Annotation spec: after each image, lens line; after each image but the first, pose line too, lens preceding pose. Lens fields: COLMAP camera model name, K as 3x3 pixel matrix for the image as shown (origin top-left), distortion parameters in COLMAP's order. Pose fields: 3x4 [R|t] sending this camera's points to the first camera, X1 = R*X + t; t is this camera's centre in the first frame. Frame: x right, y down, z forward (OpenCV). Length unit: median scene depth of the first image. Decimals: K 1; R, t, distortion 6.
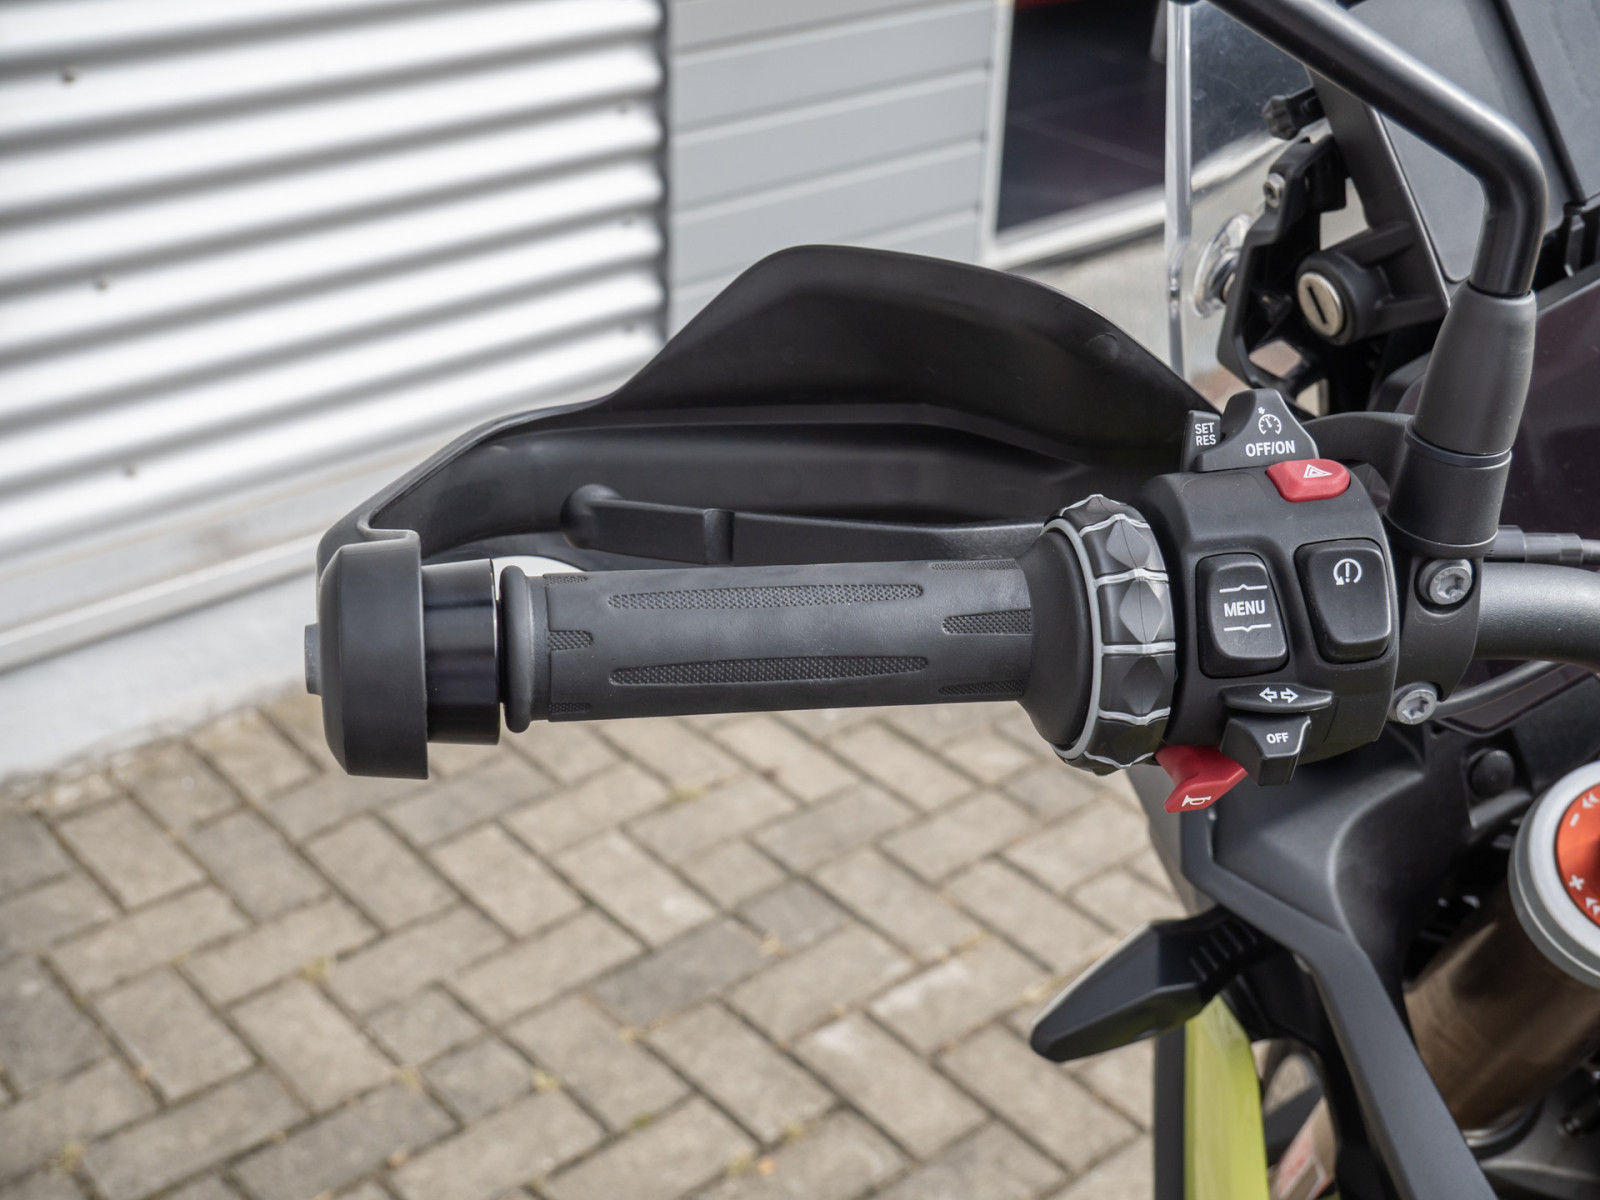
lens RADIAL K [[2043.1, 0, 800.0], [0, 2043.1, 600.0], [0, 0, 1]] dist [-0.005302, 0.014424]
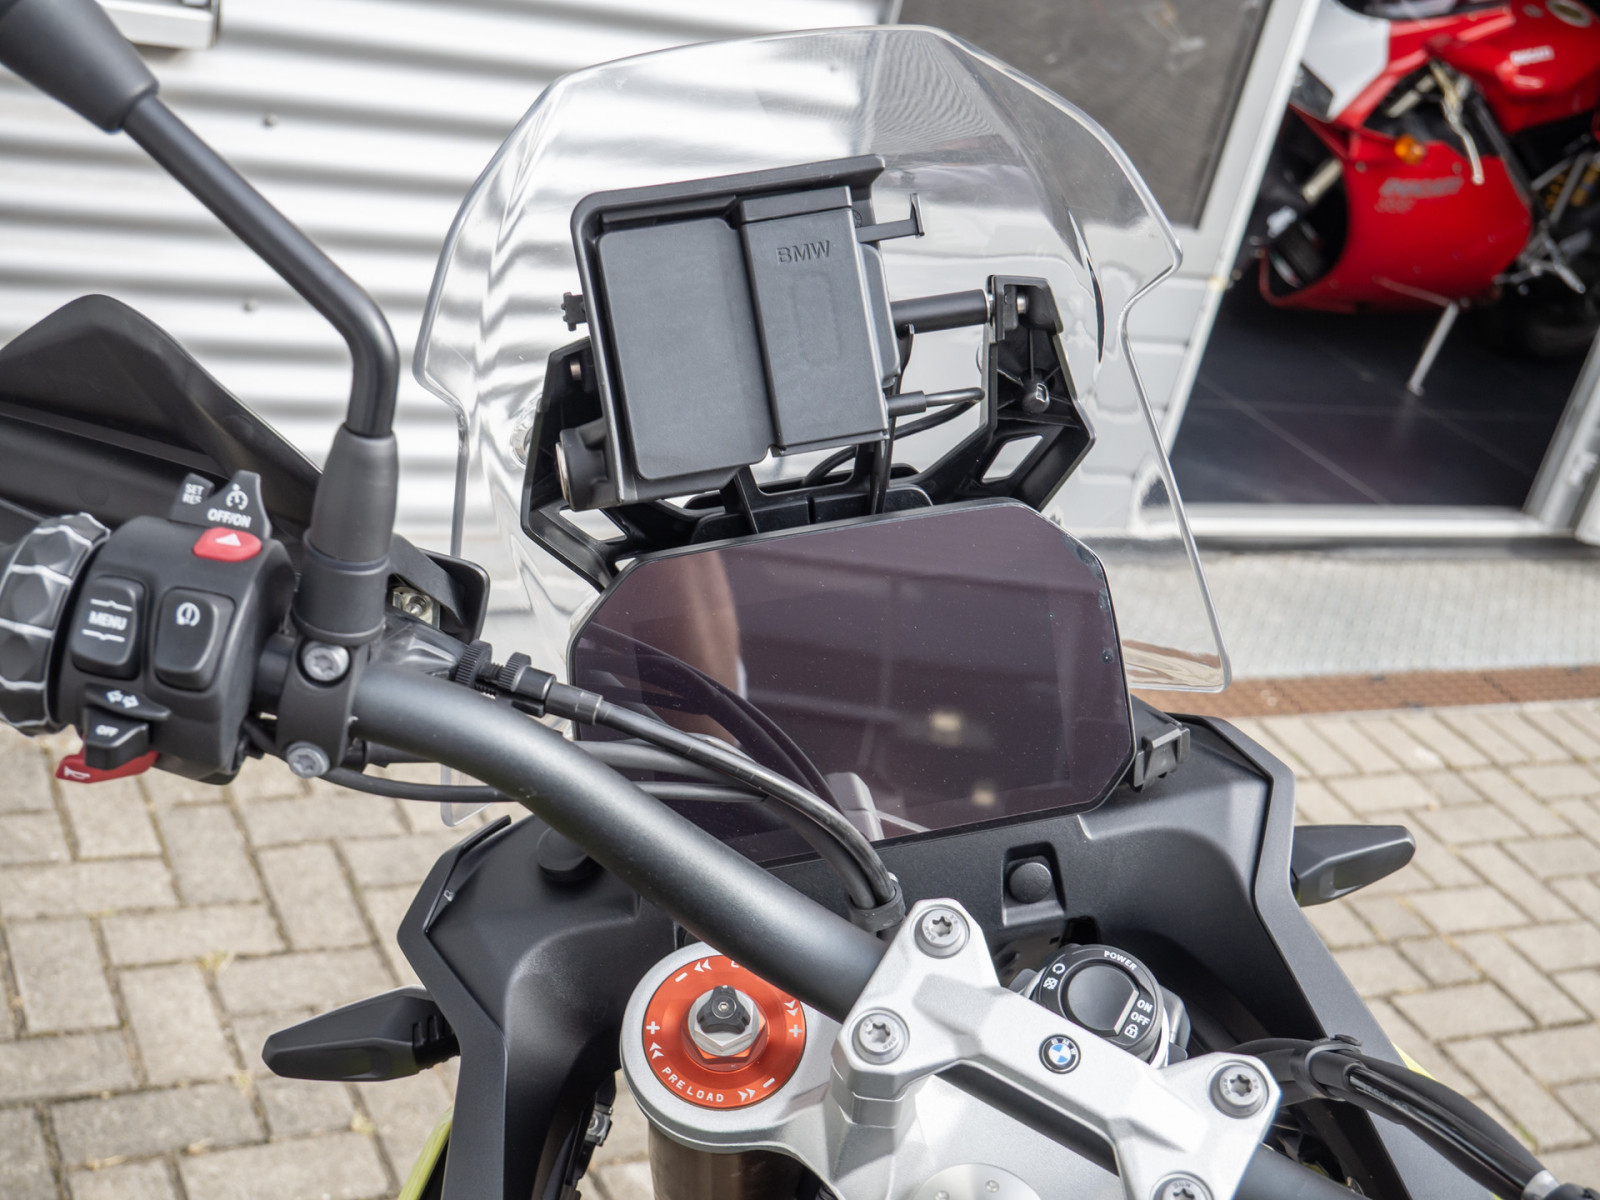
lens RADIAL K [[2025.2, 0, 800.0], [0, 2025.2, 600.0], [0, 0, 1]] dist [0.005585, 0.067334]
pose [[0.950698, 0.276073, -0.141269, 0.156093], [-0.288486, 0.954446, -0.076213, -0.006991], [0.113793, 0.113210, 0.987033, -0.033143]]
